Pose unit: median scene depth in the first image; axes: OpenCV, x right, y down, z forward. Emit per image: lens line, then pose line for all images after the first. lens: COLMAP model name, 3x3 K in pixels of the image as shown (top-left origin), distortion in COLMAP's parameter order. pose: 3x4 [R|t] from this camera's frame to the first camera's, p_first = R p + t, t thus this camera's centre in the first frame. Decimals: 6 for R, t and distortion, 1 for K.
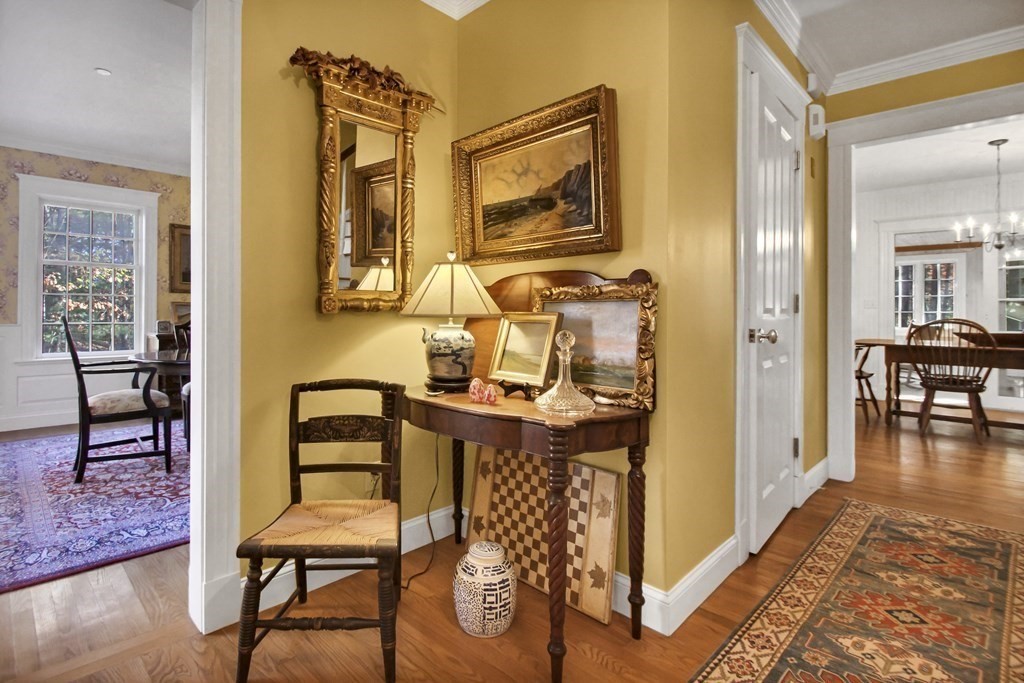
lens RADIAL K [[483.5, 0, 449.4], [0, 483.5, 311.8], [0, 0, 1]] dist [0.000101, -0.003824]
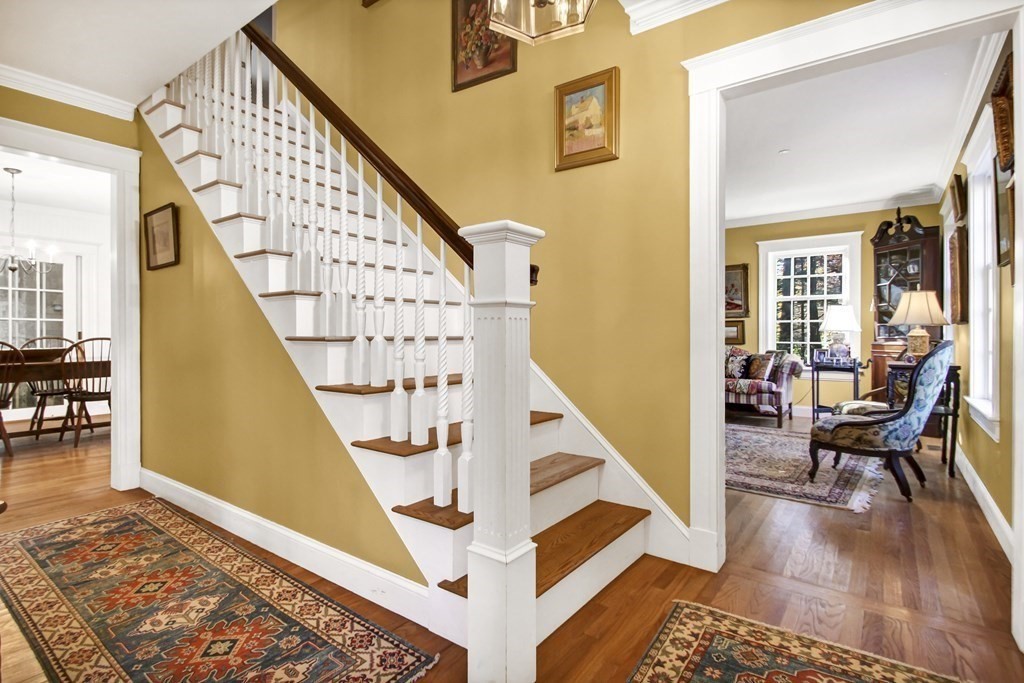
lens RADIAL K [[483.5, 0, 508.7], [0, 483.5, 336.7], [0, 0, 1]] dist [0.000101, -0.003824]
pose [[-0.156022, -0.007120, 0.987728, -0.298743], [-0.008205, 0.999949, 0.005912, 0.000768], [-0.987720, -0.007182, -0.156072, 0.263127]]
